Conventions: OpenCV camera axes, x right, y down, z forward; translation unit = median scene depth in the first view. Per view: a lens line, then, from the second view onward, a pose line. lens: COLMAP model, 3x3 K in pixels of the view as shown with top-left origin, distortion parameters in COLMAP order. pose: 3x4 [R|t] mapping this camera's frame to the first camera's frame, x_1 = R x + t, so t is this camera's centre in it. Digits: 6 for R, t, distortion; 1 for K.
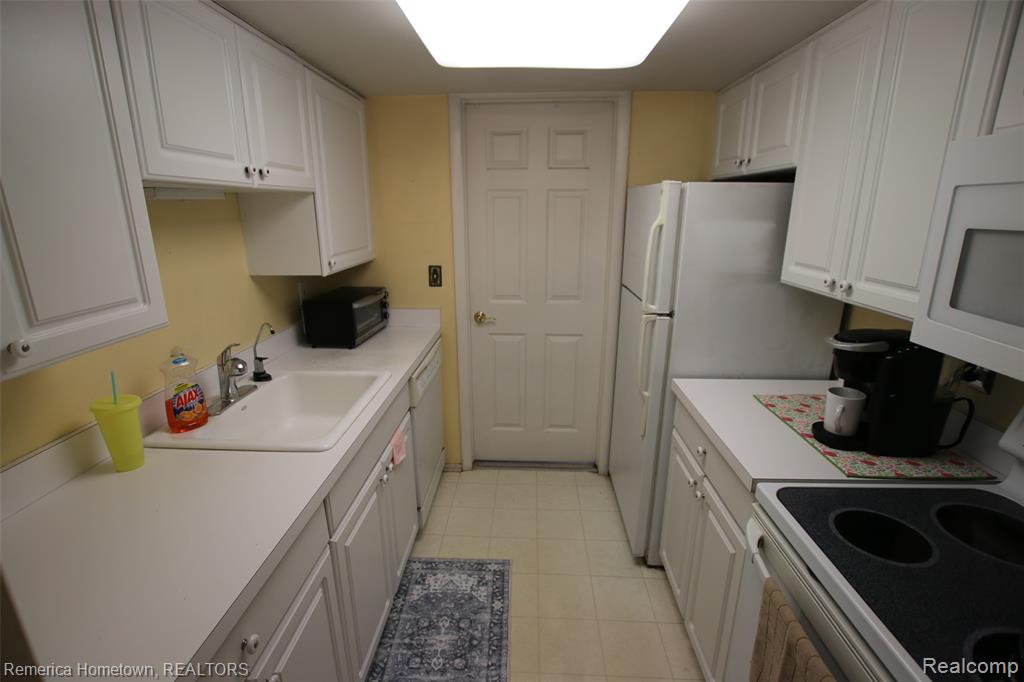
lens RADIAL K [[482.4, 0, 510.7], [0, 482.4, 340.1], [0, 0, 1]] dist [-0.004336, 0.000006]
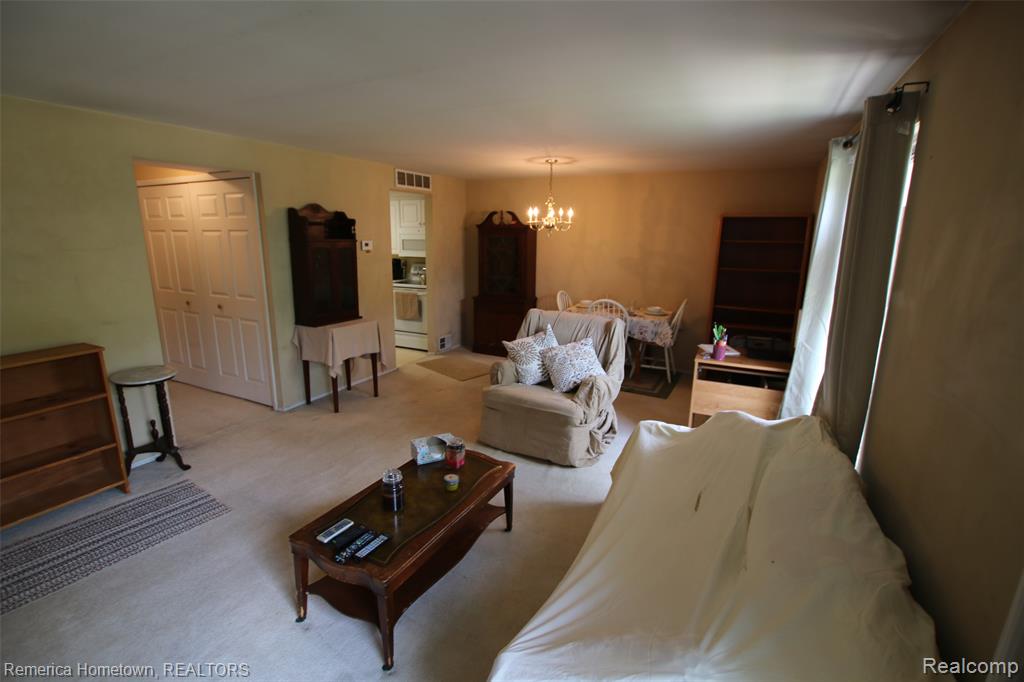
lens RADIAL K [[482.4, 0, 508.0], [0, 482.4, 341.1], [0, 0, 1]] dist [-0.004336, 0.000006]
pose [[0.421447, -0.198066, 0.884959, -5.164678], [0.234253, 0.966515, 0.104760, 0.870965], [-0.876075, 0.163154, 0.453732, -3.494783]]
